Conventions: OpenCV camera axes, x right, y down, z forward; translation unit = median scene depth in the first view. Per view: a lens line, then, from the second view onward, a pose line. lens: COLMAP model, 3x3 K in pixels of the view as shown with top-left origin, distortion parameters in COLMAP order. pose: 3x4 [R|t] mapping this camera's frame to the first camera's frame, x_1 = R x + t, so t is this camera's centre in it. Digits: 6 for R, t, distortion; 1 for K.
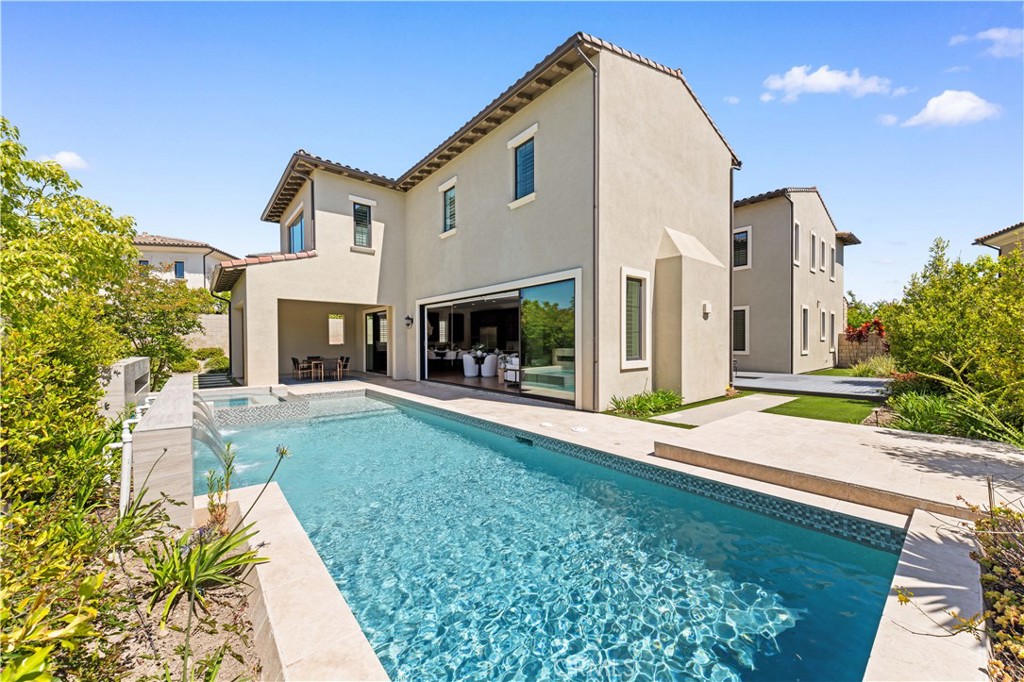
lens RADIAL K [[382.1, 0, 511.0], [0, 382.1, 350.3], [0, 0, 1]] dist [0.000414, -0.000053]
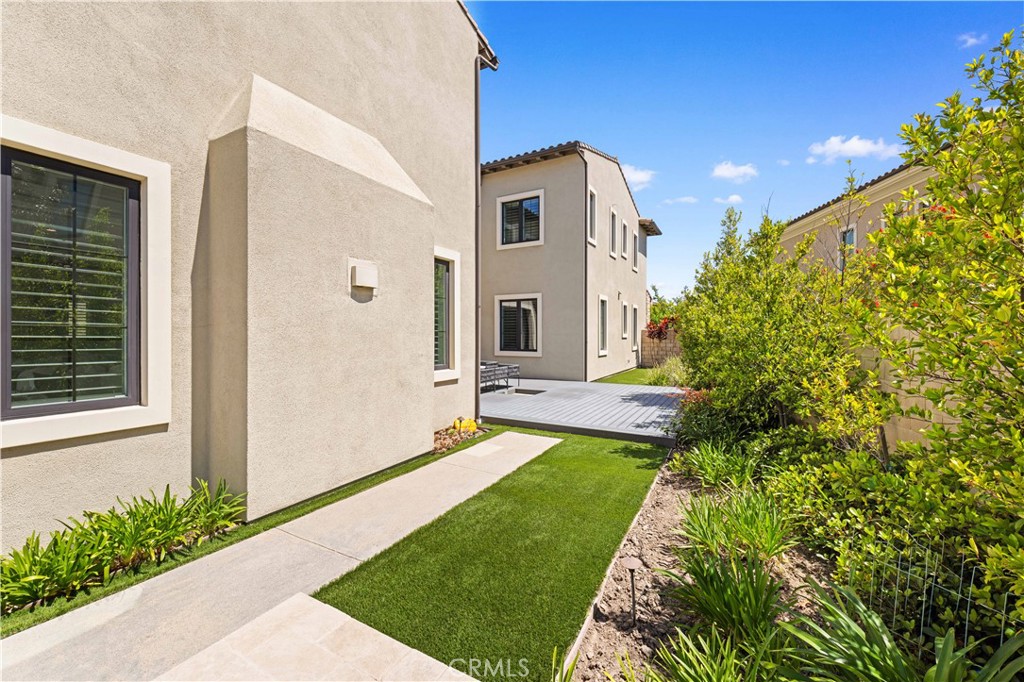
lens RADIAL K [[401.8, 0, 512.0], [0, 401.8, 341.0], [0, 0, 1]] dist [0.018378, -0.000071]
pose [[0.932807, -0.000410, 0.360377, 0.305036], [0.001940, 0.999991, -0.003882, -0.019258], [-0.360372, 0.004320, 0.932799, 0.294392]]
